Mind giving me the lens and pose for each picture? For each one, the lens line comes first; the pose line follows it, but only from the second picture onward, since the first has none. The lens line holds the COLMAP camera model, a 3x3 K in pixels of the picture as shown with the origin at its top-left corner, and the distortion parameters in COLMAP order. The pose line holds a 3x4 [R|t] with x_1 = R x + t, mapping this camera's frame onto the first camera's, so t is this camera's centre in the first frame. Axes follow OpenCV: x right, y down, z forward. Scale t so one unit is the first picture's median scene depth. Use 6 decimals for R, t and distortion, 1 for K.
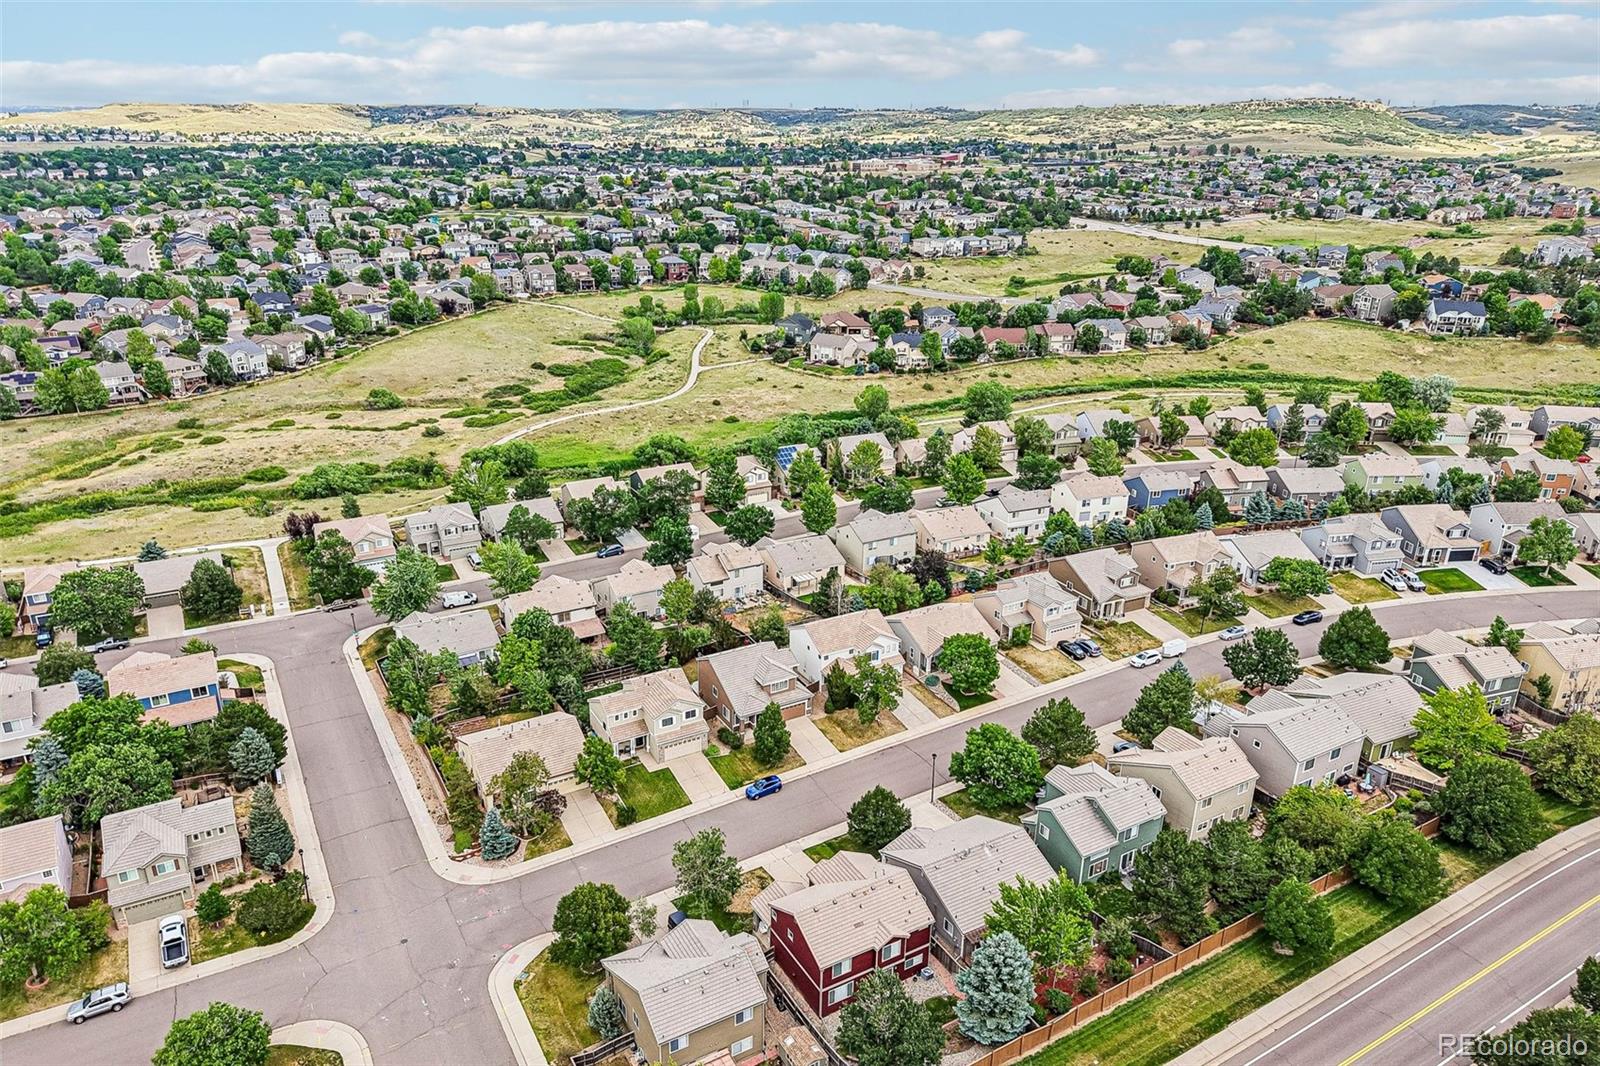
lens RADIAL K [[1063.4, 0, 796.9], [0, 1063.4, 548.9], [0, 0, 1]] dist [0.038227, -0.043856]
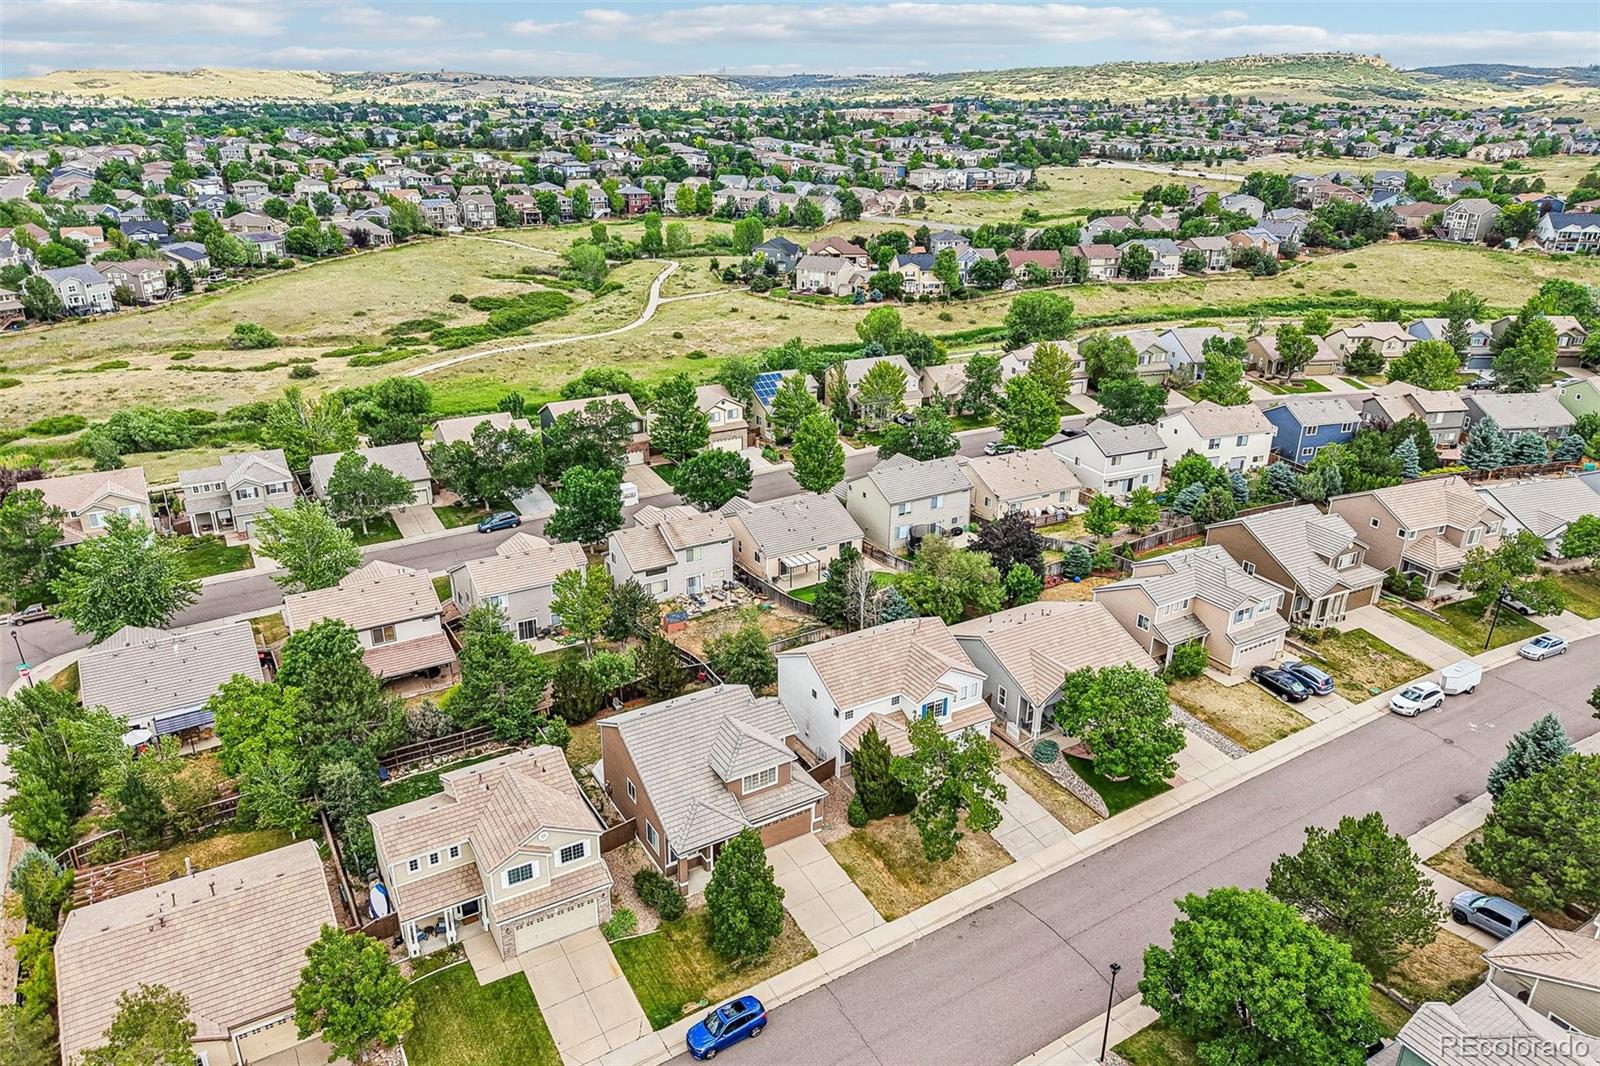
lens RADIAL K [[1063.4, 0, 796.9], [0, 1063.4, 548.9], [0, 0, 1]] dist [0.038227, -0.043856]
pose [[0.999812, -0.011569, 0.015579, -0.002030], [0.011261, 0.999742, 0.019713, 0.004159], [-0.015803, -0.019534, 0.999684, 0.189507]]
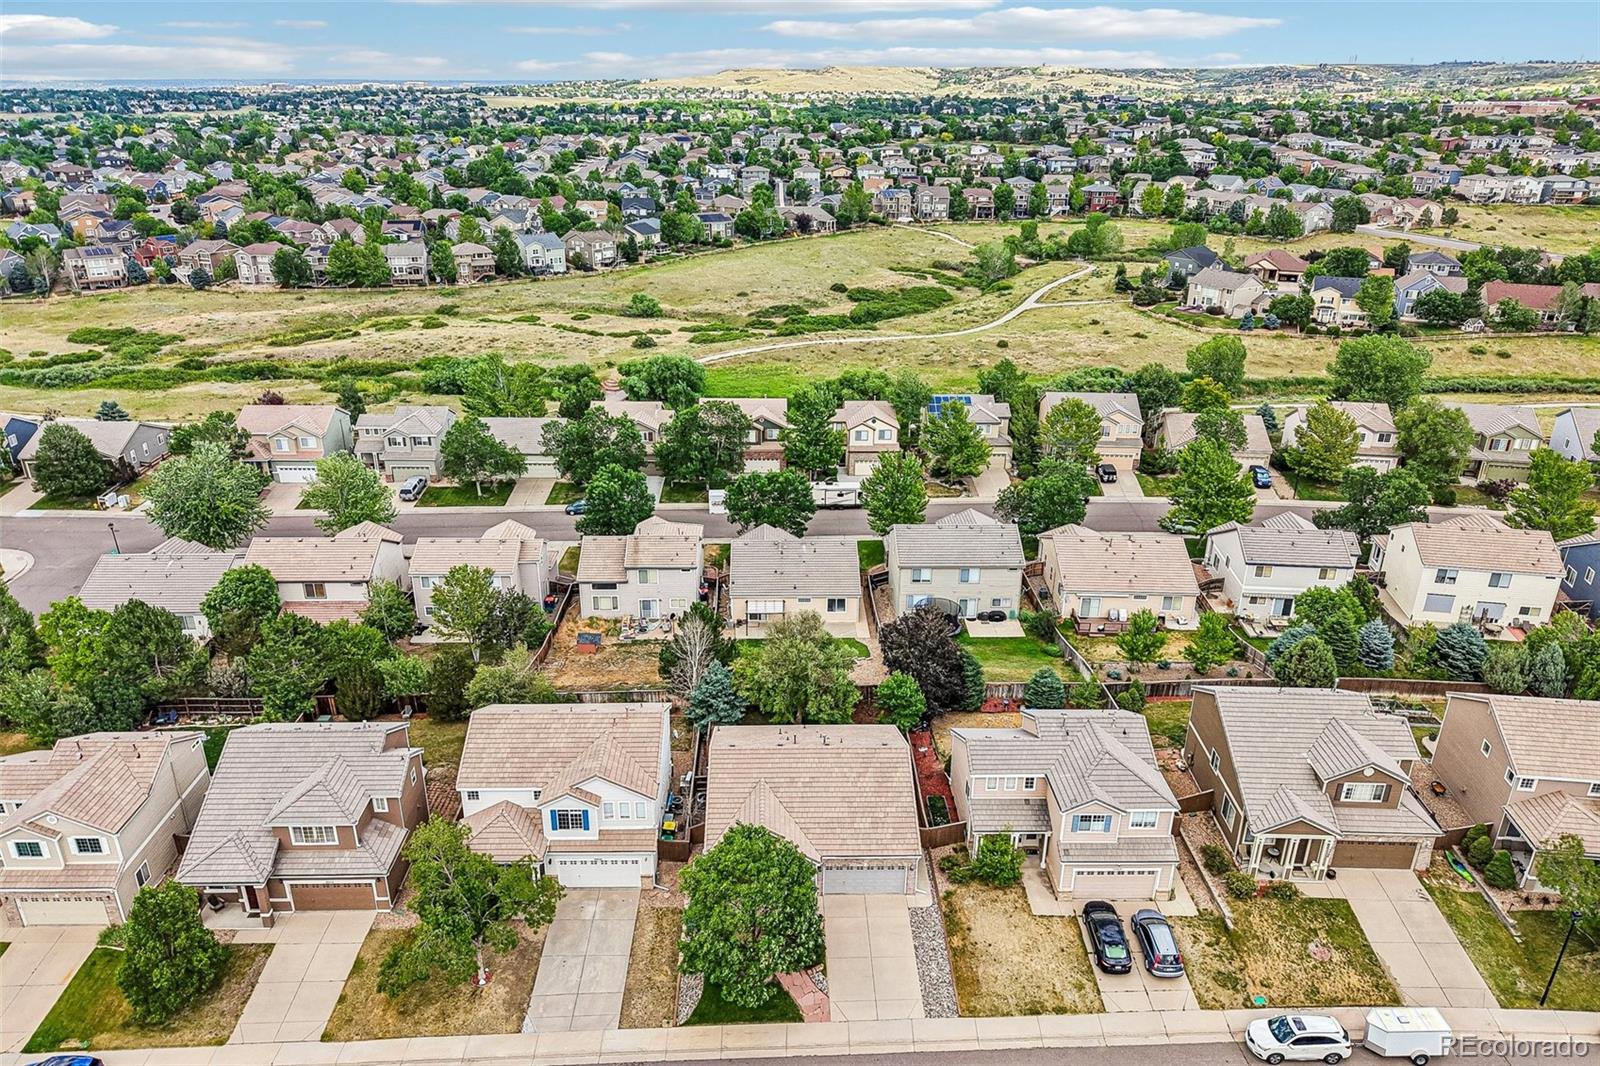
lens RADIAL K [[1063.4, 0, 796.9], [0, 1063.4, 548.9], [0, 0, 1]] dist [0.038227, -0.043856]
pose [[0.878983, 0.182835, -0.440410, 0.129612], [-0.172448, 0.982944, 0.063891, -0.020417], [0.444580, 0.019789, 0.895521, 0.258265]]
